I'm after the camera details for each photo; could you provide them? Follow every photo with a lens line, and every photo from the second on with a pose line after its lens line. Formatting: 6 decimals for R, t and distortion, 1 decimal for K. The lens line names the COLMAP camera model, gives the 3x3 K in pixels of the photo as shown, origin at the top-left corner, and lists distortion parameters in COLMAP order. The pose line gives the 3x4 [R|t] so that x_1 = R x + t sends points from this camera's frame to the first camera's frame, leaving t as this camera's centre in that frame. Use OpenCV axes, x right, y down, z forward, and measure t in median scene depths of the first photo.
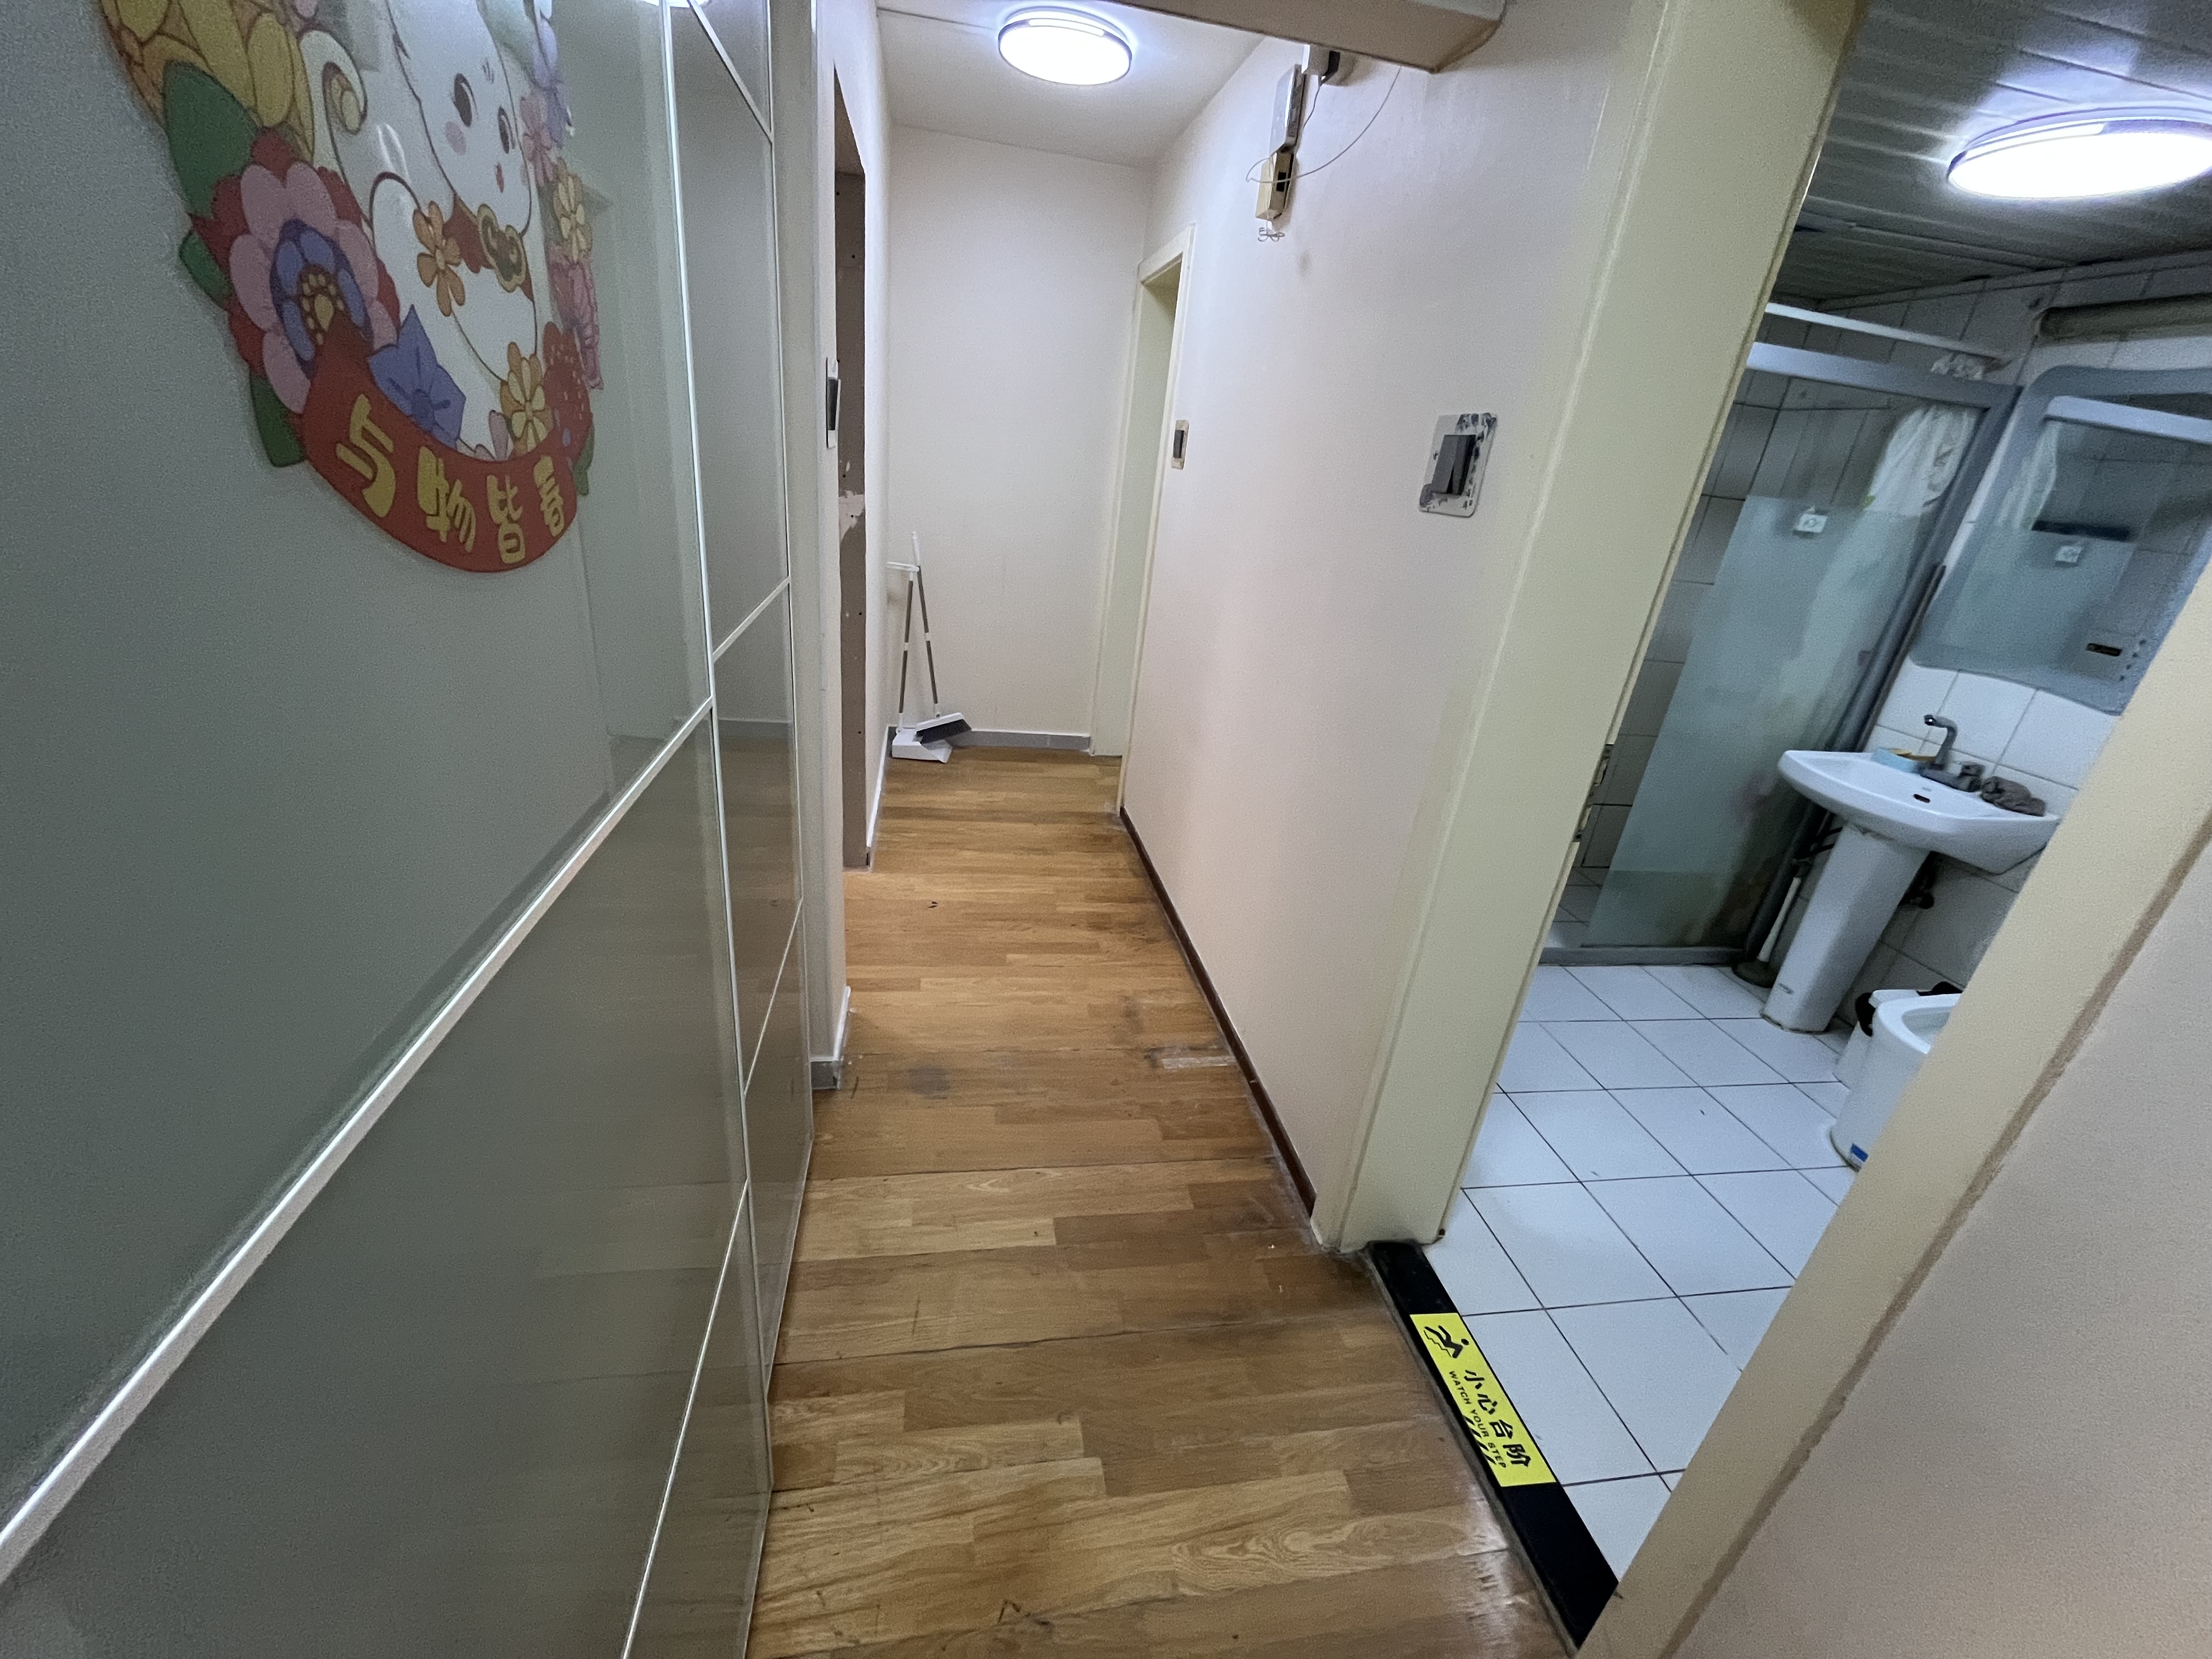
lens RADIAL K [[893.7, 0, 1103.5], [0, 893.7, 829.2], [0, 0, 1]] dist [-0.002354, -0.000504]
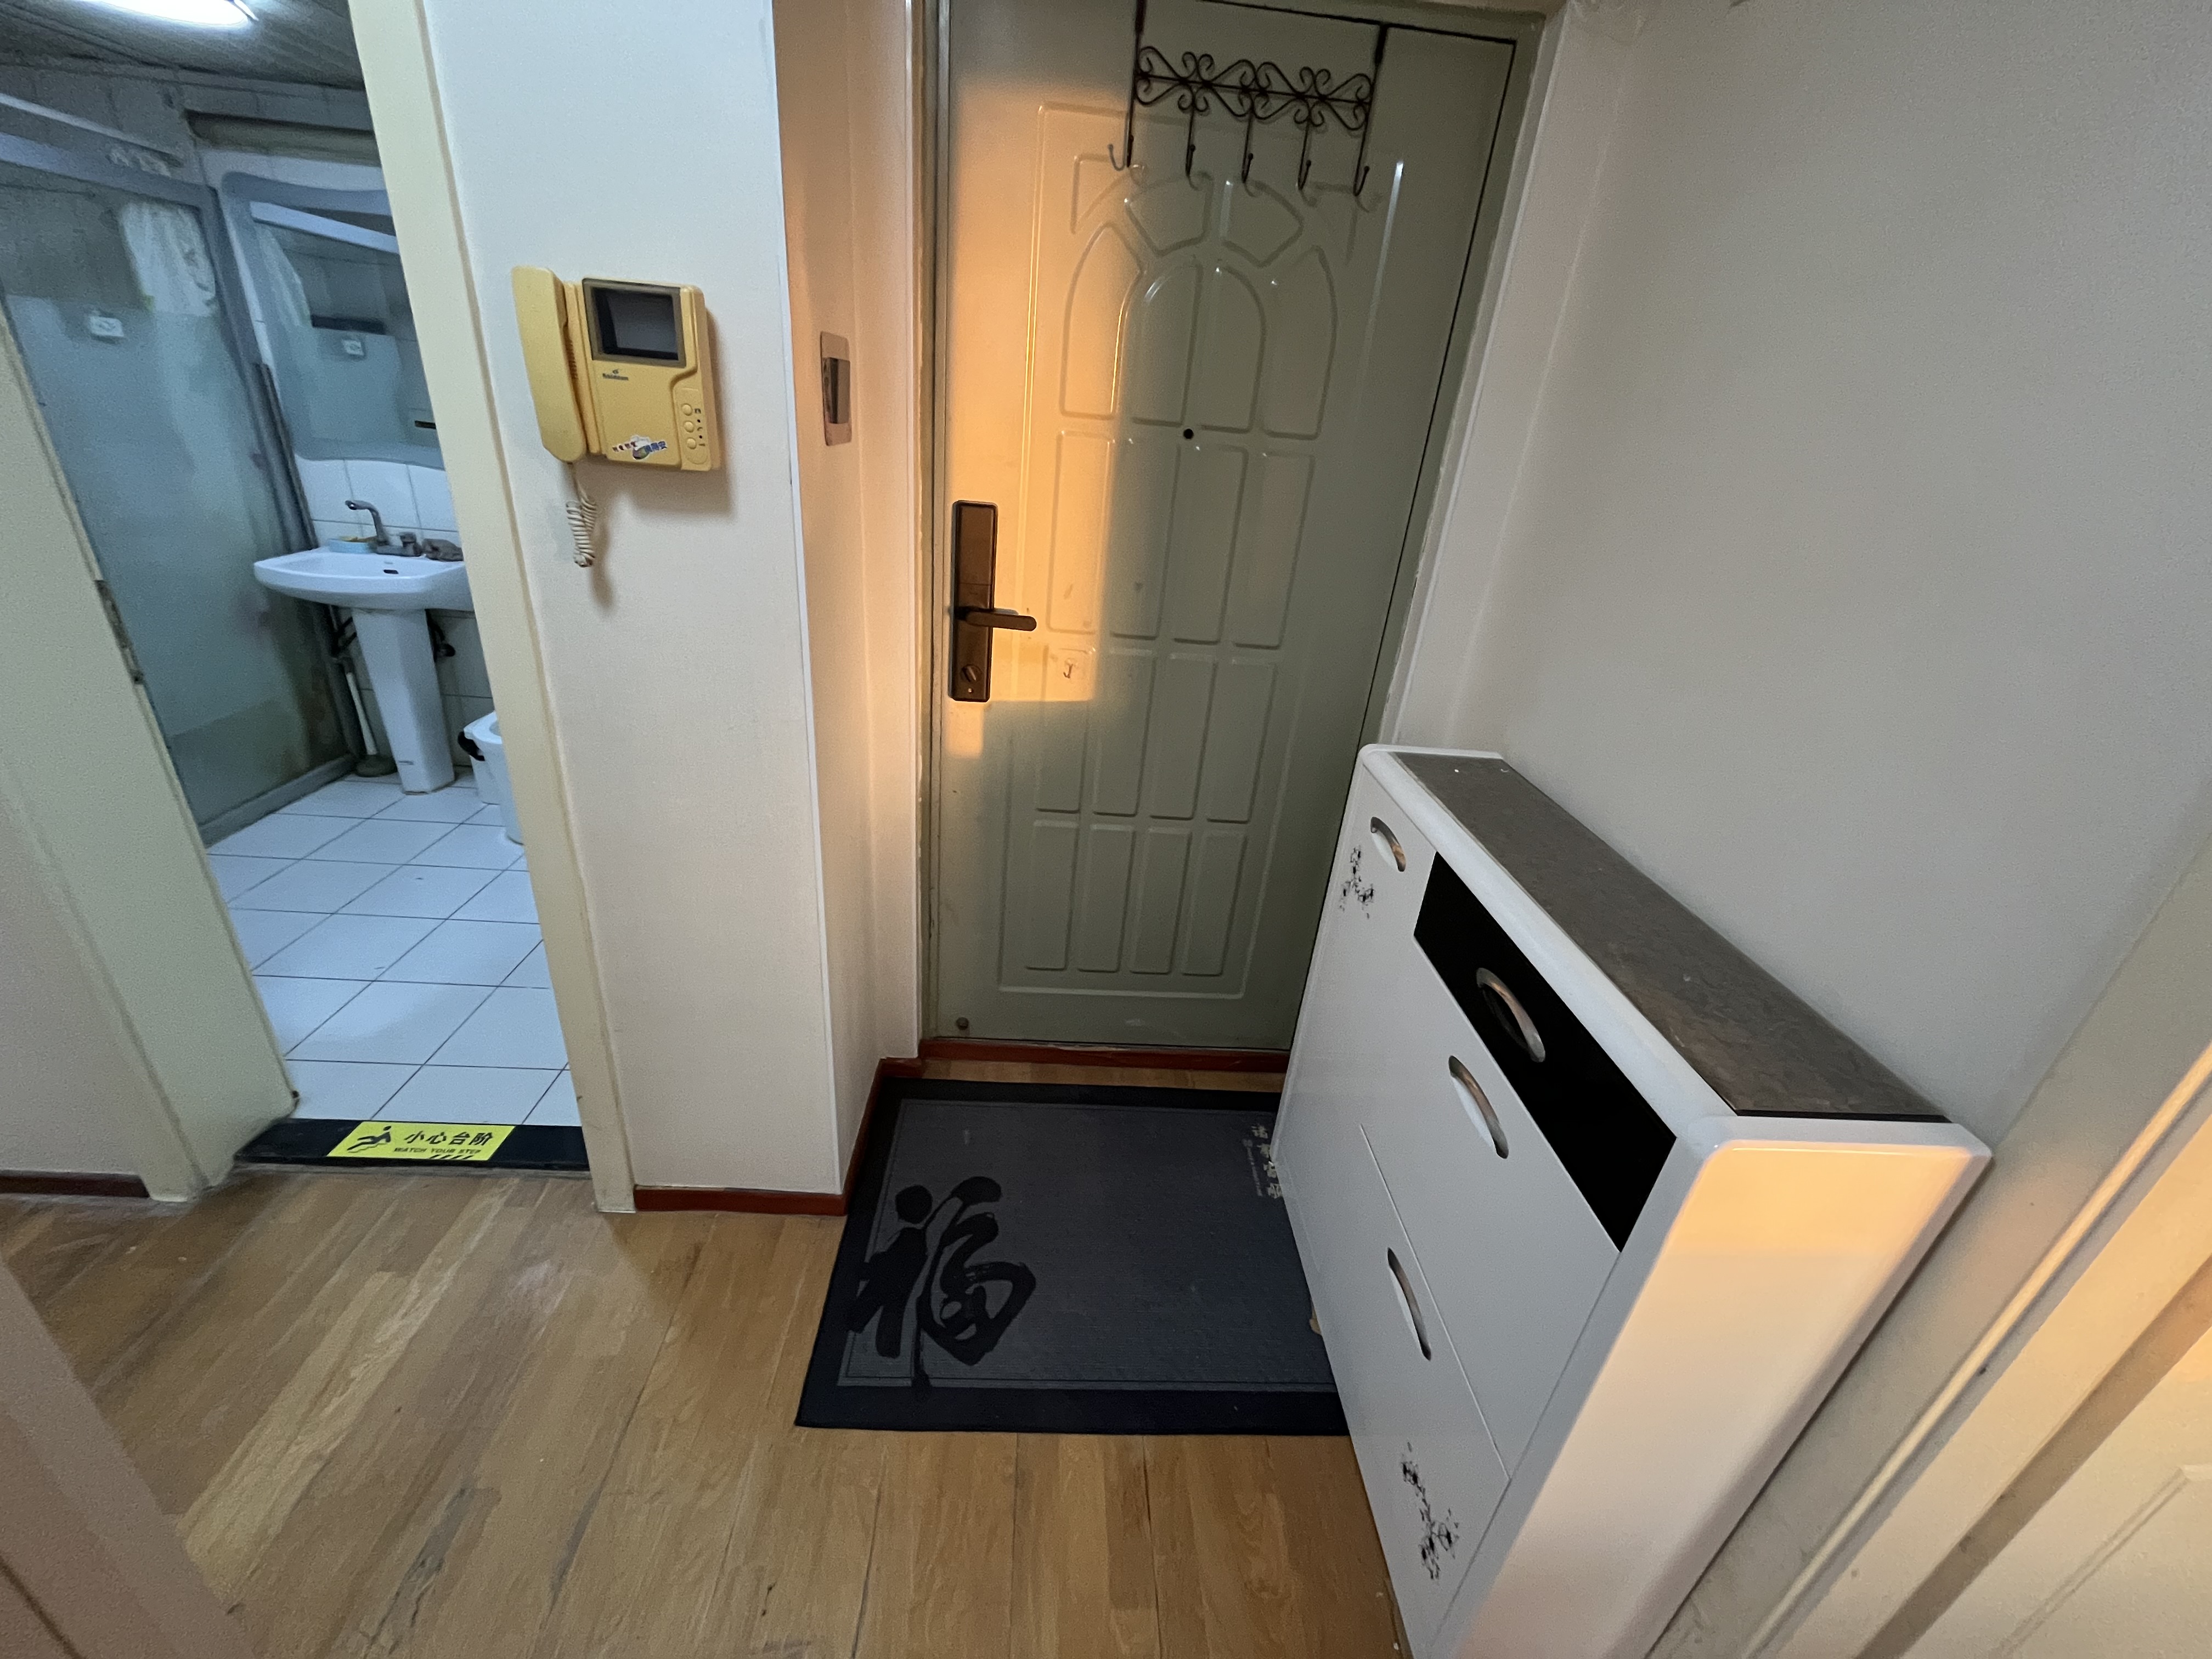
lens RADIAL K [[893.7, 0, 1102.6], [0, 893.7, 829.6], [0, 0, 1]] dist [-0.002354, -0.000504]
pose [[0.130249, -0.503029, 0.854399, -0.167044], [0.325960, 0.835563, 0.442249, 0.038666], [-0.936368, 0.220897, 0.272799, -0.157037]]
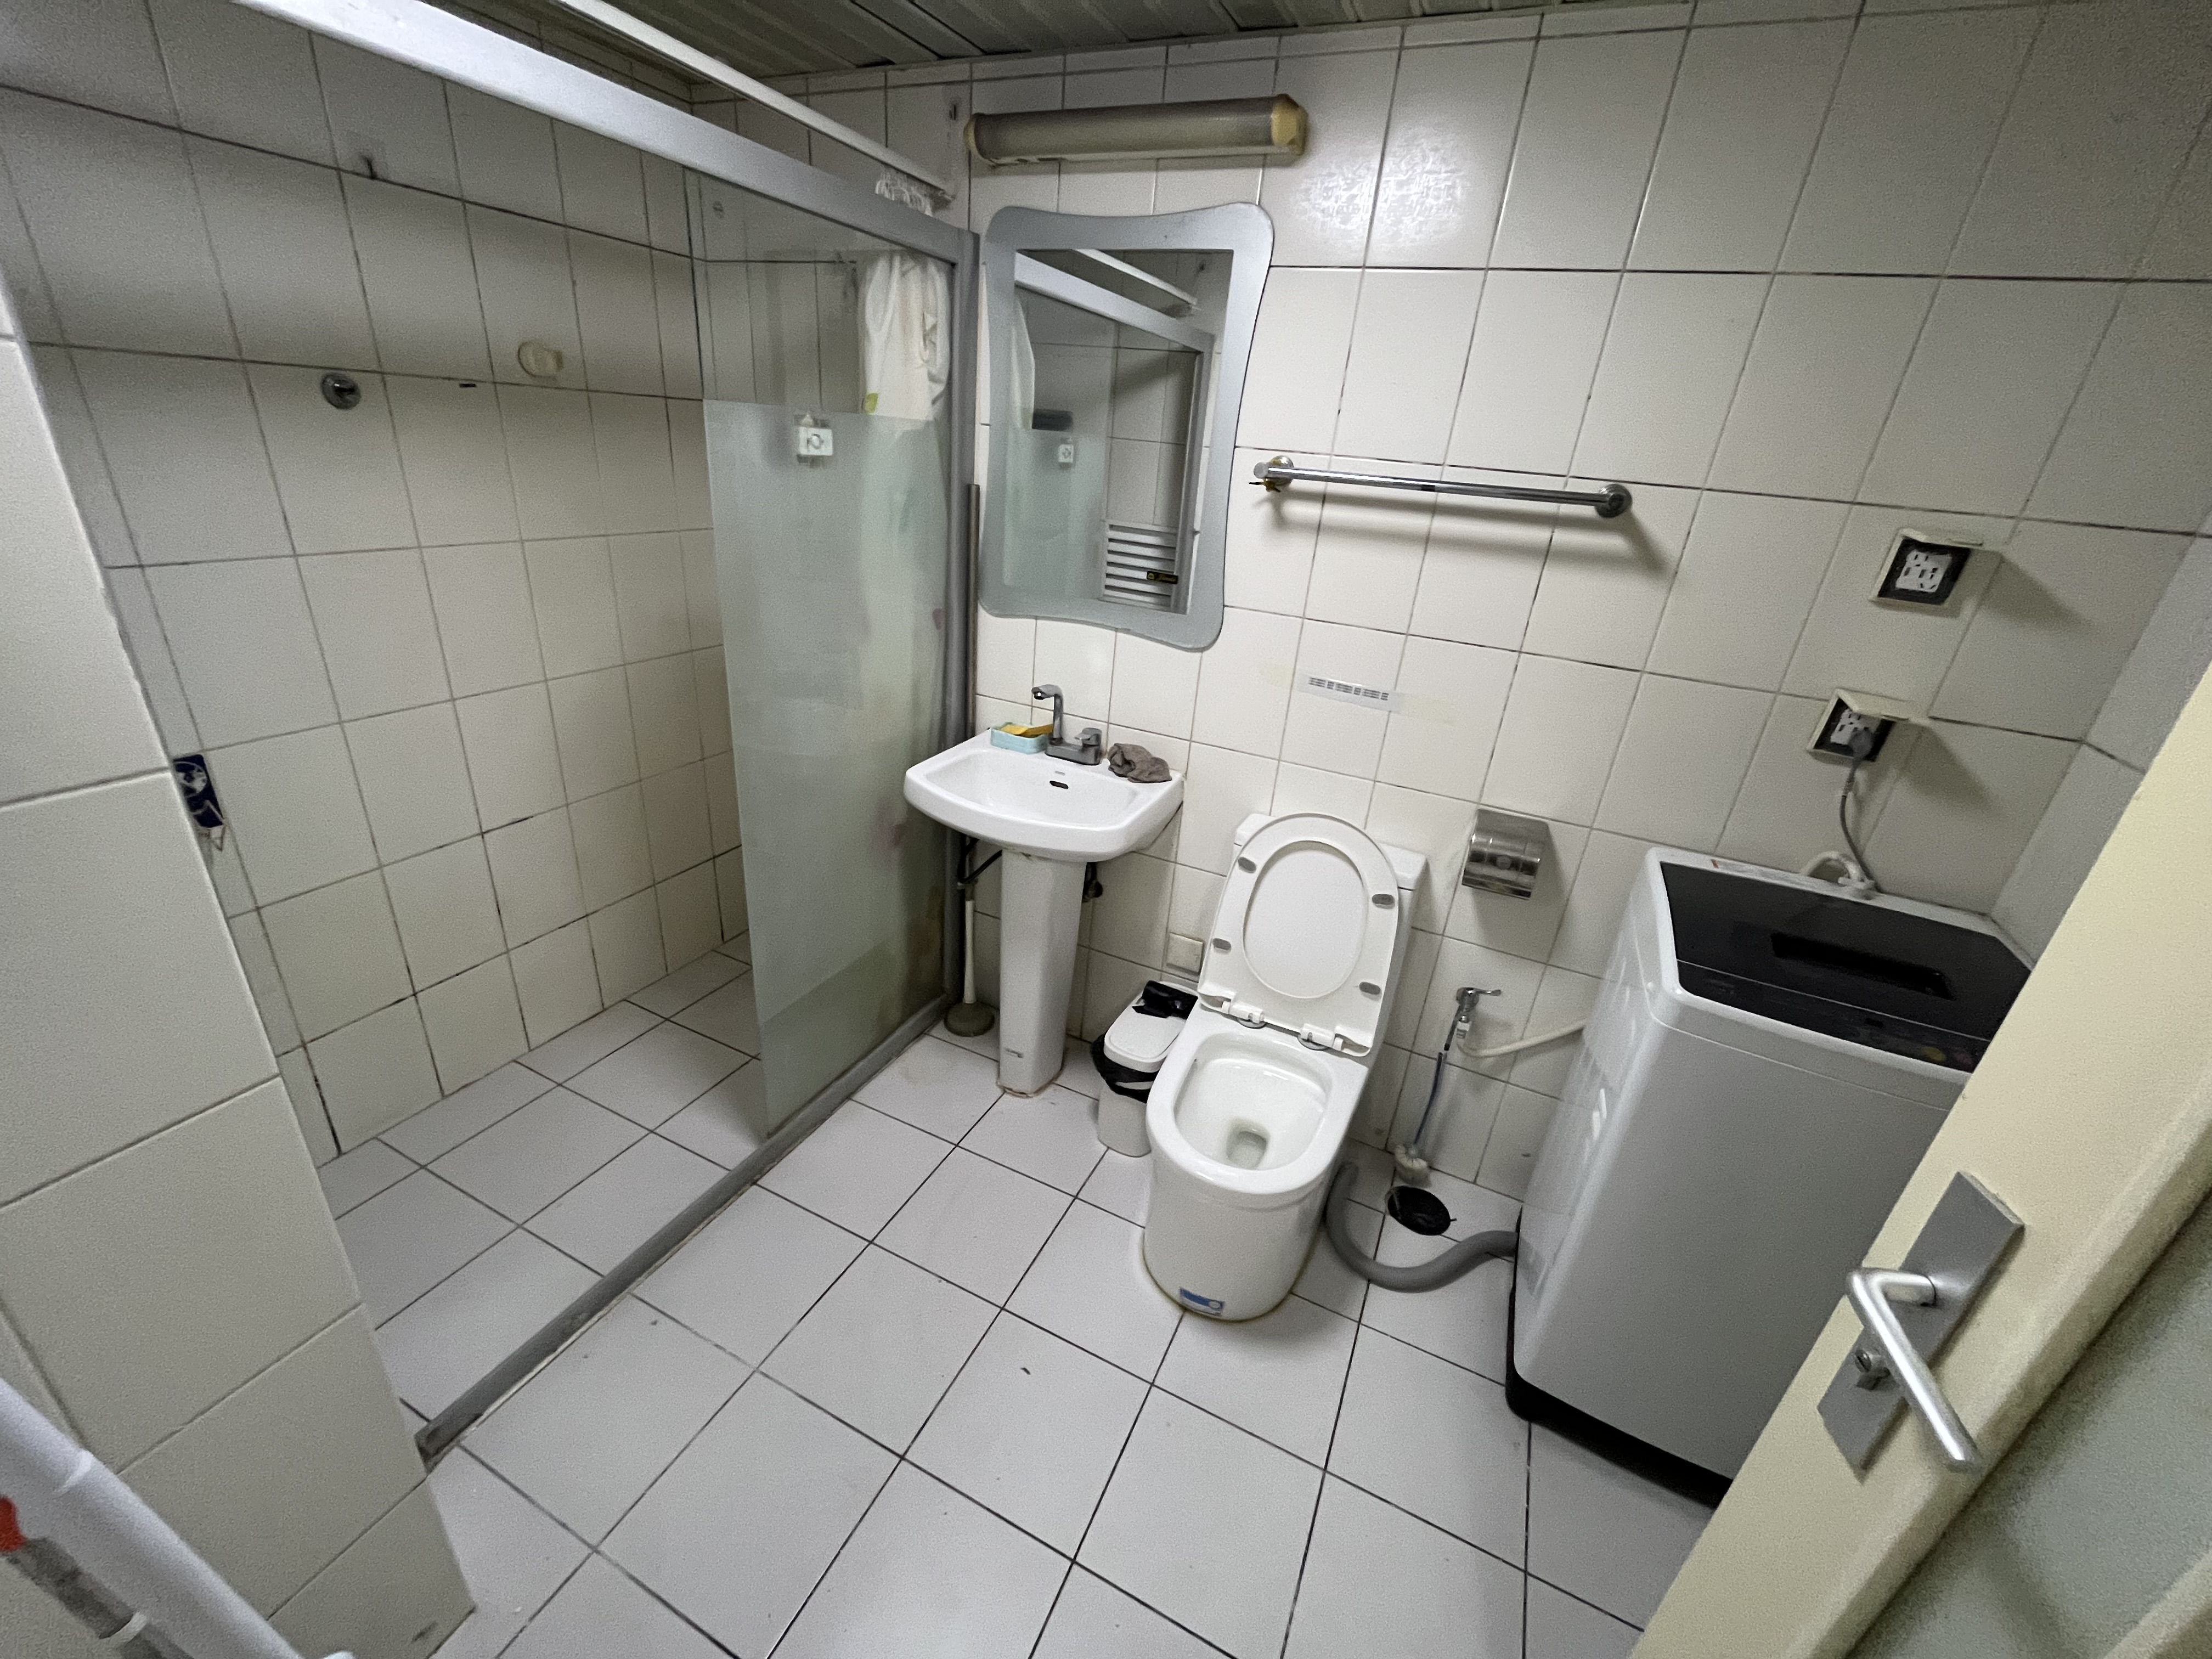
lens RADIAL K [[893.7, 0, 1097.0], [0, 893.7, 830.1], [0, 0, 1]] dist [-0.002354, -0.000504]
pose [[0.583932, -0.381169, 0.716752, 0.368082], [0.307701, 0.920956, 0.239083, -0.187564], [-0.751228, 0.080937, 0.655061, 0.478498]]
